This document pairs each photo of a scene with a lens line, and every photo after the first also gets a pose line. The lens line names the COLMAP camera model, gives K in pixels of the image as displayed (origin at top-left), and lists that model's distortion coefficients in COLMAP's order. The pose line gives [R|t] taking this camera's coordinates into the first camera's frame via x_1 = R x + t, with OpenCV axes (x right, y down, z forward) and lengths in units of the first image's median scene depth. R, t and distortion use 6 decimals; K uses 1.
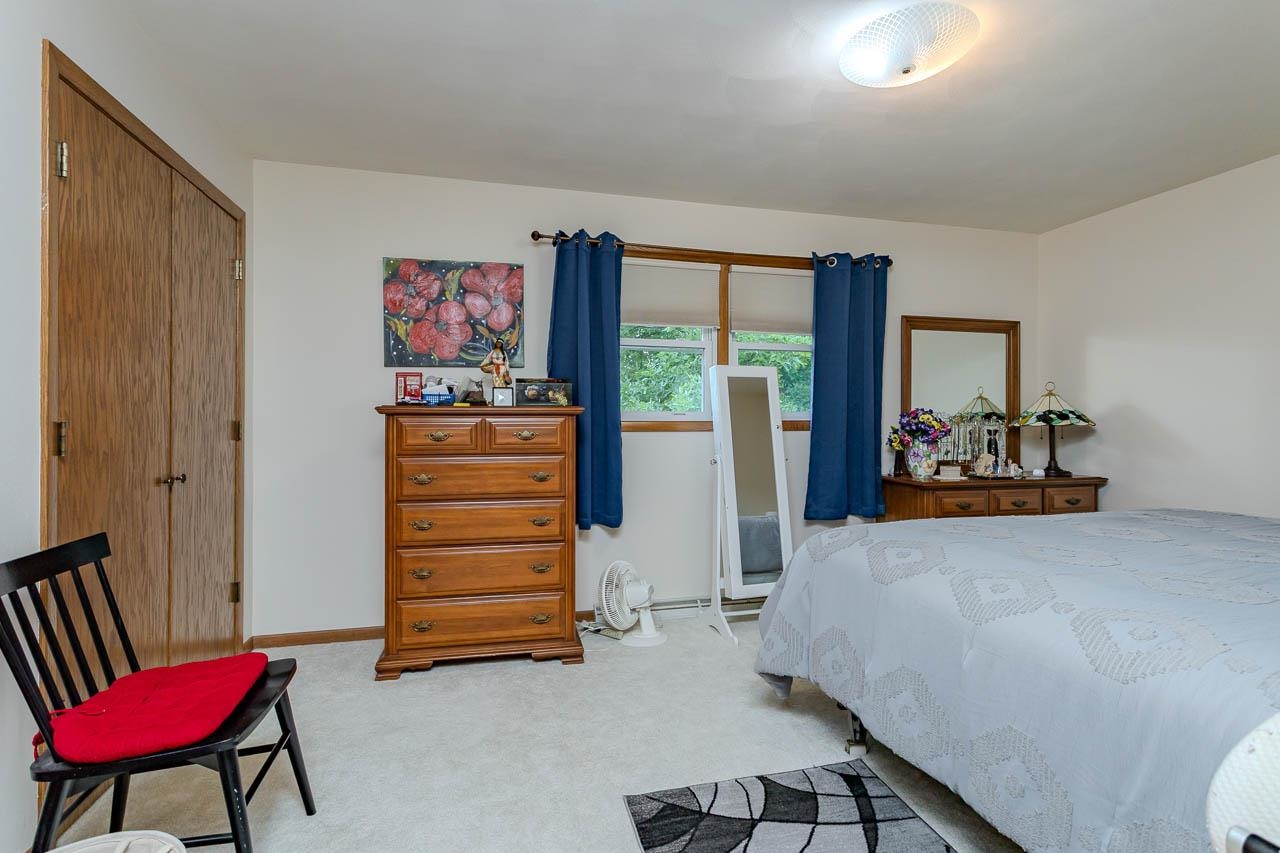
lens RADIAL K [[600.5, 0, 640.0], [0, 600.5, 426.5], [0, 0, 1]] dist [-0.001869, -0.000060]
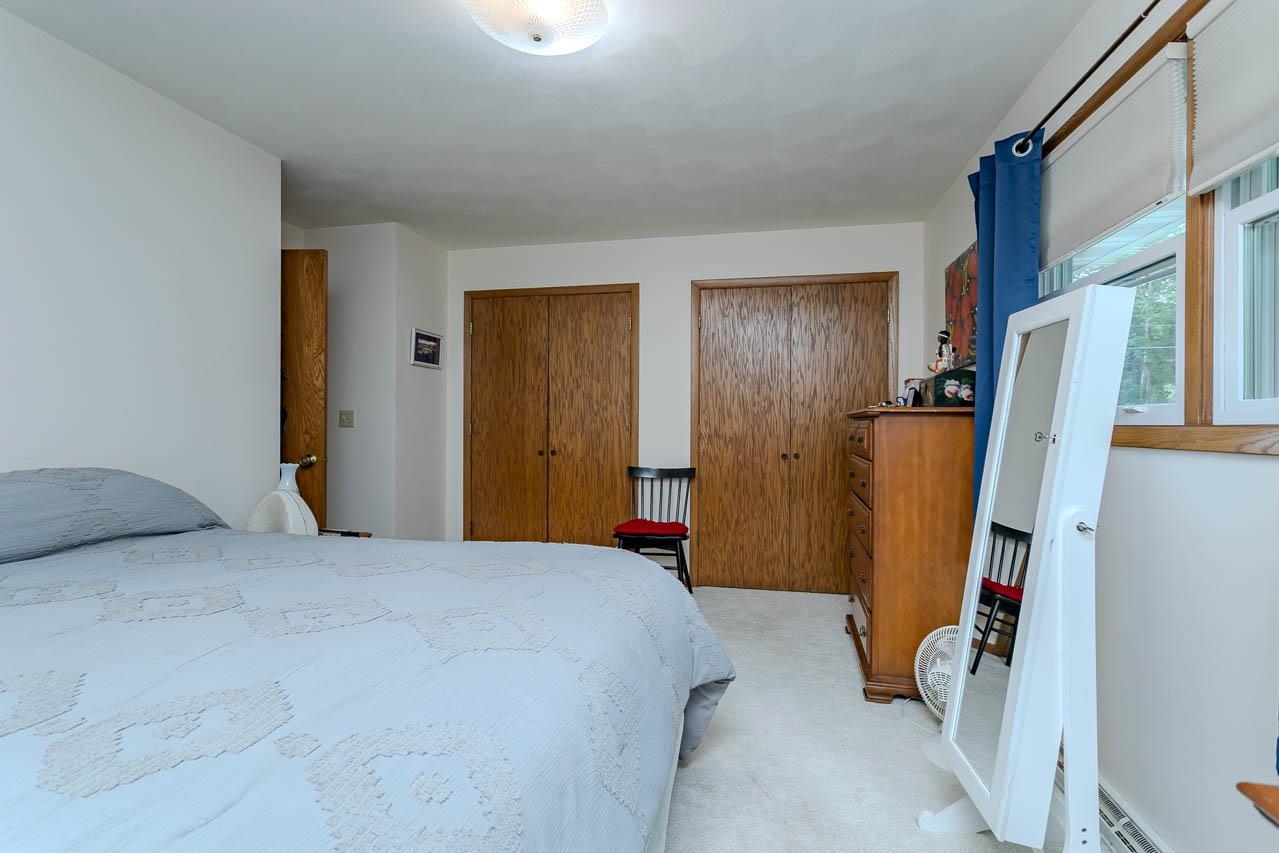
lens RADIAL K [[600.0, 0, 639.5], [0, 600.0, 426.5], [0, 0, 1]] dist [-0.001869, -0.000060]
pose [[-0.437104, -0.004848, -0.899398, 1.253857], [-0.021513, 0.999756, 0.005067, 0.001448], [0.899154, 0.021563, -0.437101, 1.622497]]
